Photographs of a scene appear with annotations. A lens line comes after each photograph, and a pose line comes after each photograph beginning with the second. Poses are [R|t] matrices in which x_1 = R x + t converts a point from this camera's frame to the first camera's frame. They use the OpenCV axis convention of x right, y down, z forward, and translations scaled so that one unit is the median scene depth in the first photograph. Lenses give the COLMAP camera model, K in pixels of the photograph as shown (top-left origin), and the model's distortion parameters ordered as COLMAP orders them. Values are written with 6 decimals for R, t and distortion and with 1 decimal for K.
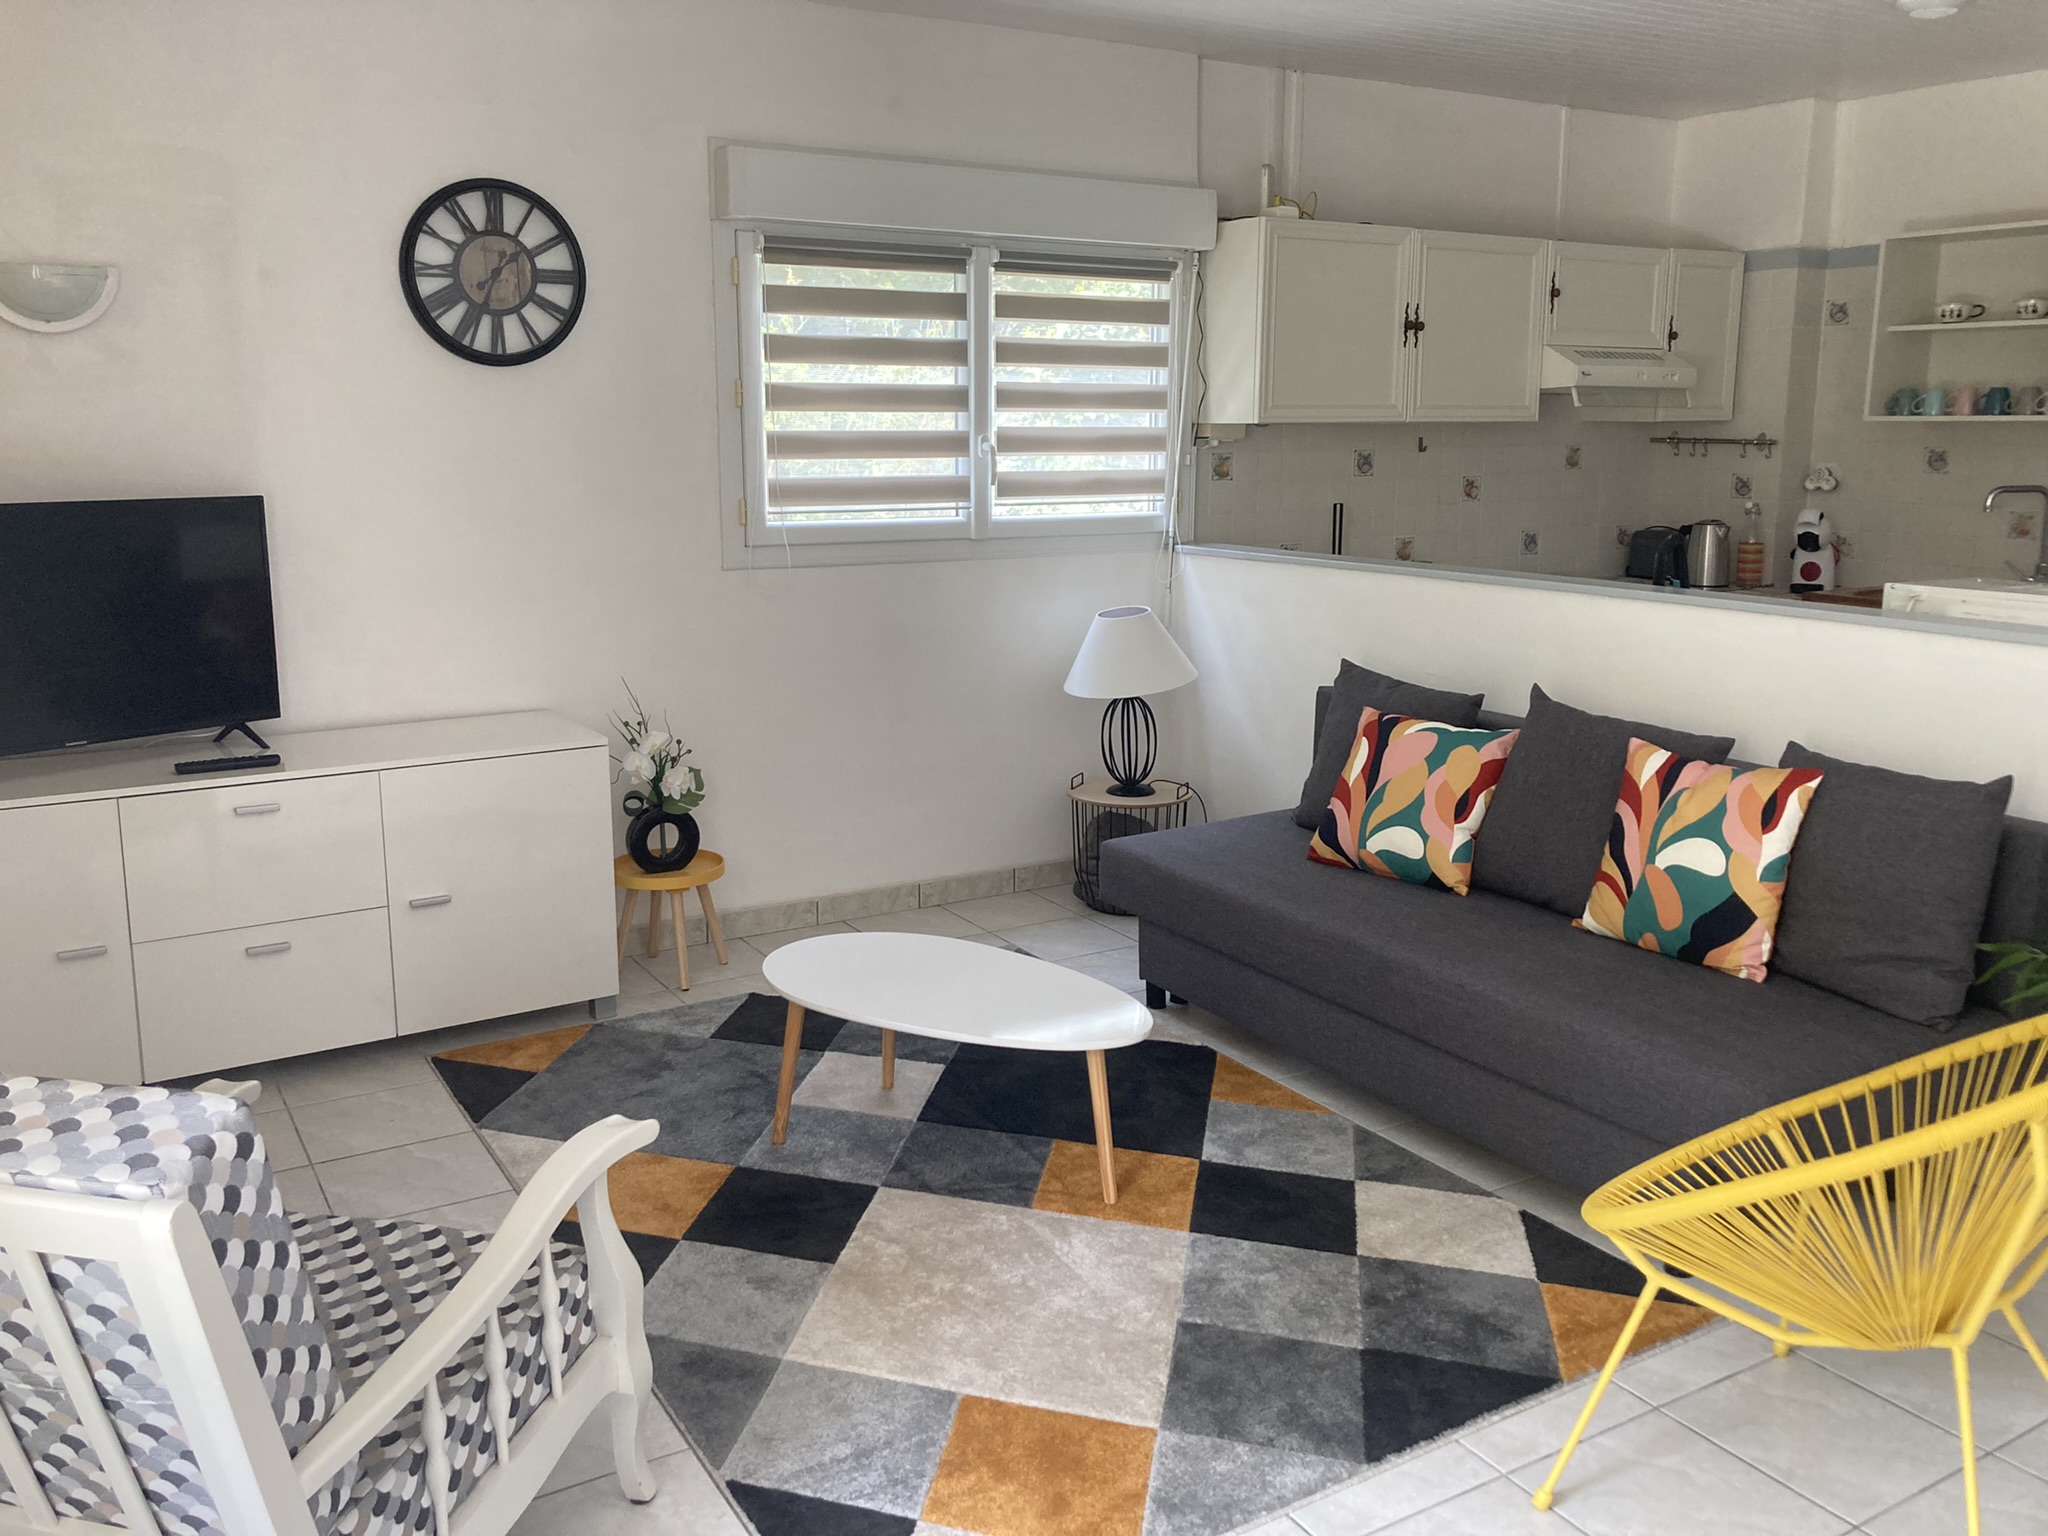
lens RADIAL K [[1704.5, 0, 1033.2], [0, 1704.5, 762.0], [0, 0, 1]] dist [0.050020, -0.043976]
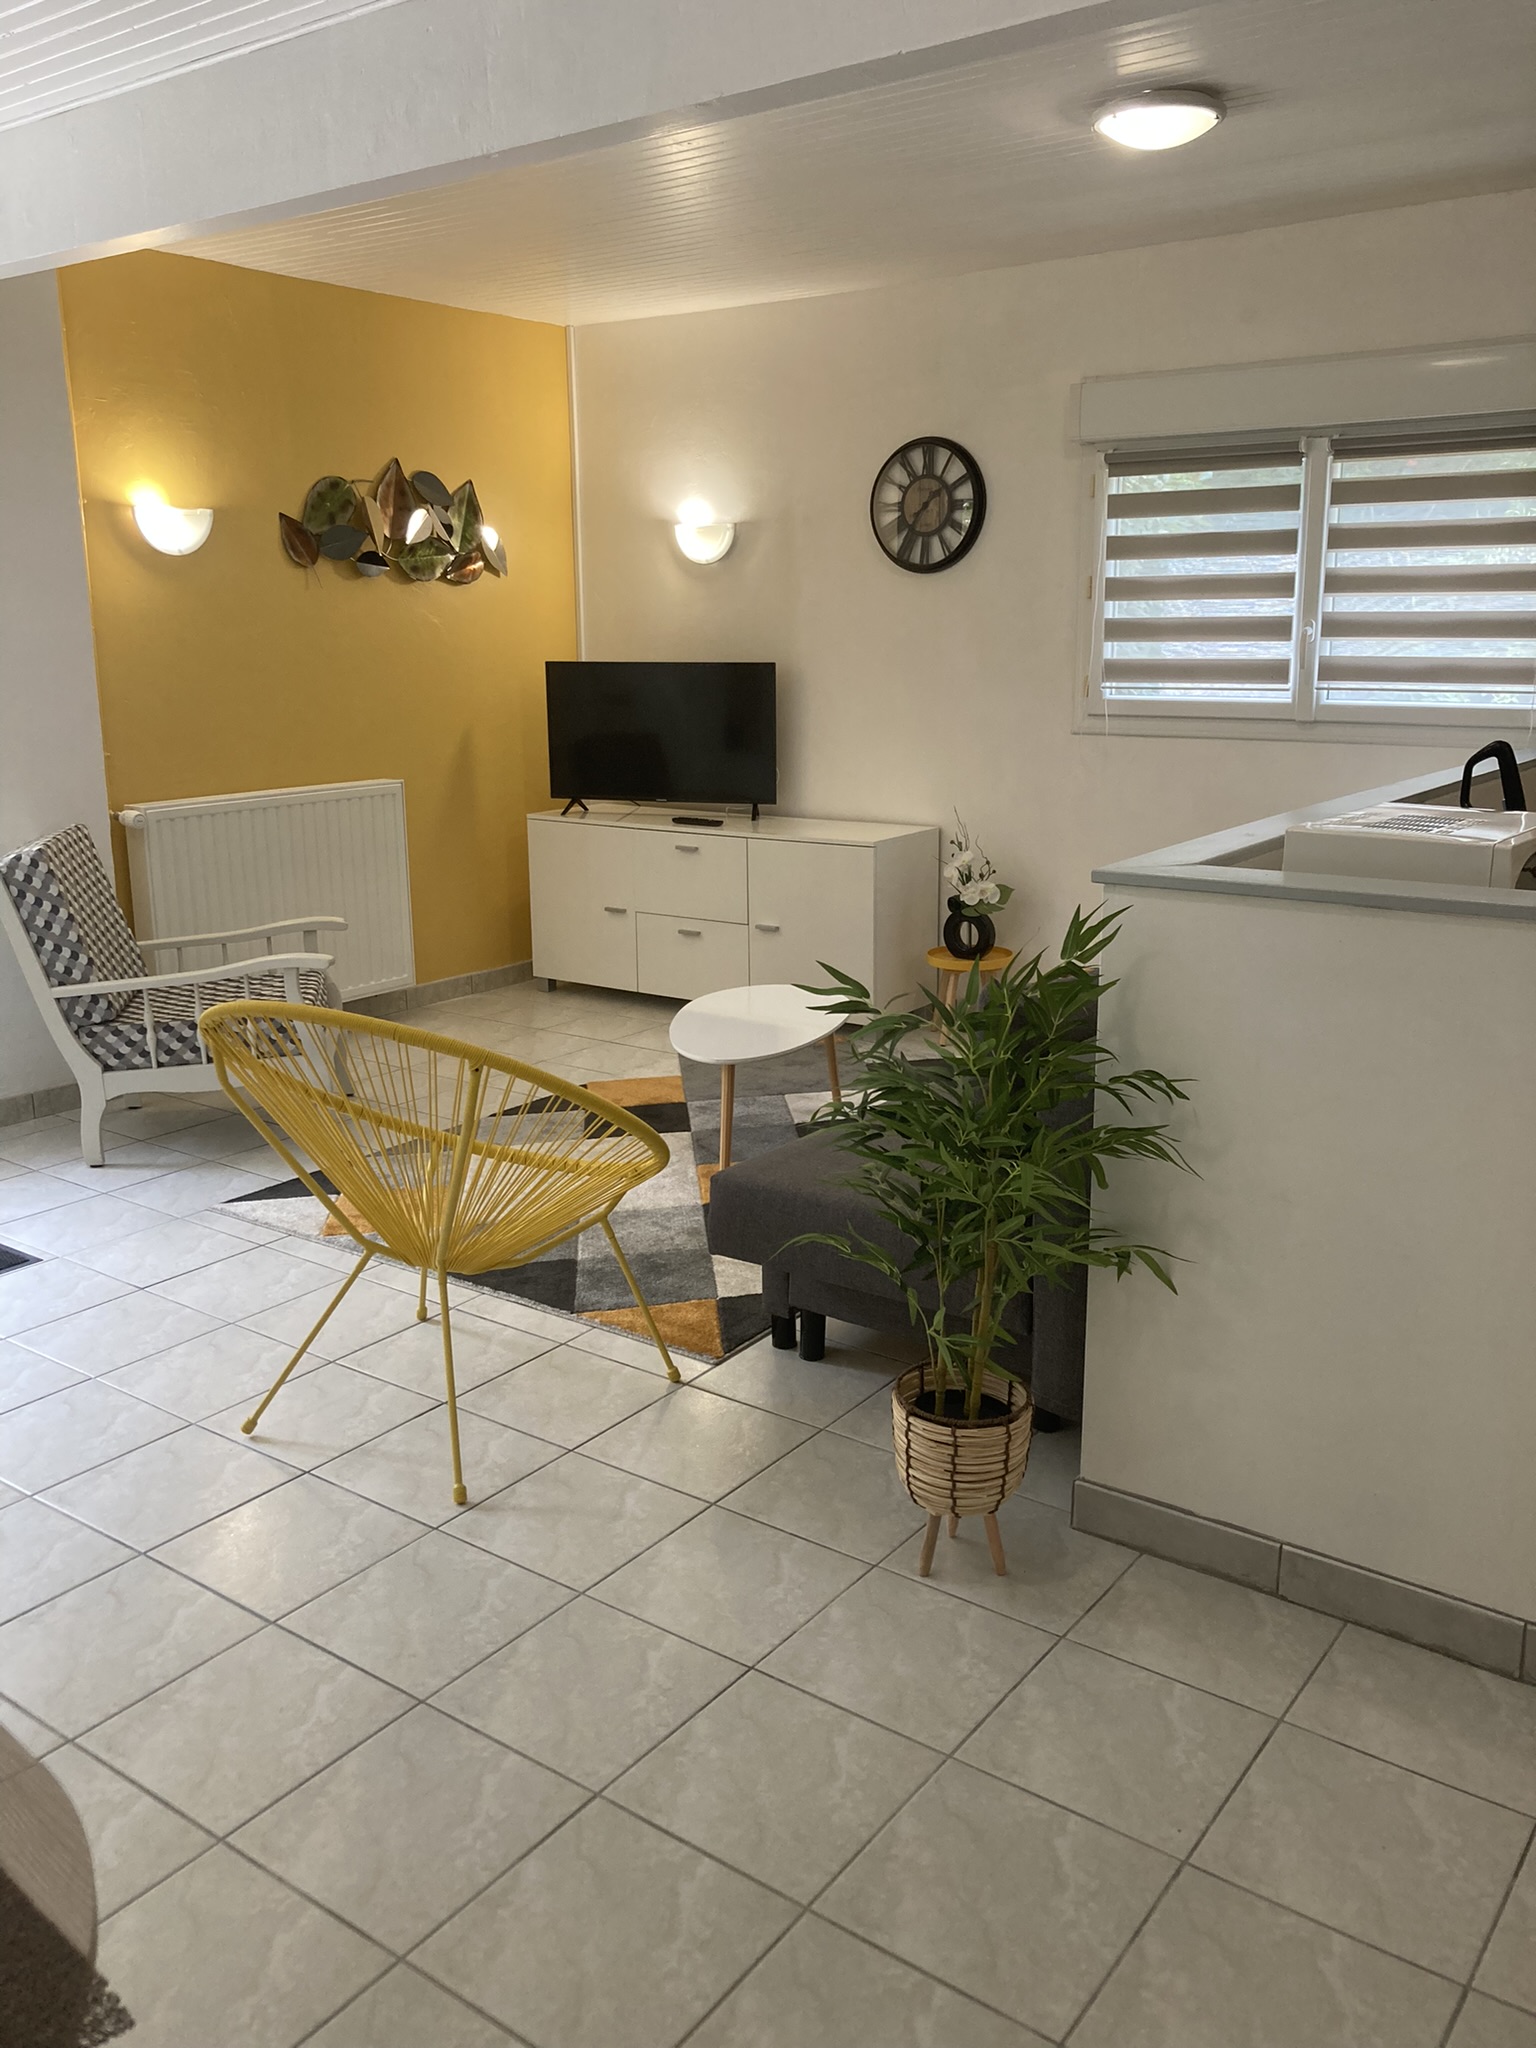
lens RADIAL K [[1704.5, 0, 784.9], [0, 1704.5, 1026.9], [0, 0, 1]] dist [0.050020, -0.043976]
pose [[0.405385, 0.208243, -0.890111, 0.943717], [-0.173740, 0.973511, 0.148628, -0.058097], [0.897484, 0.094396, 0.430827, 0.331042]]
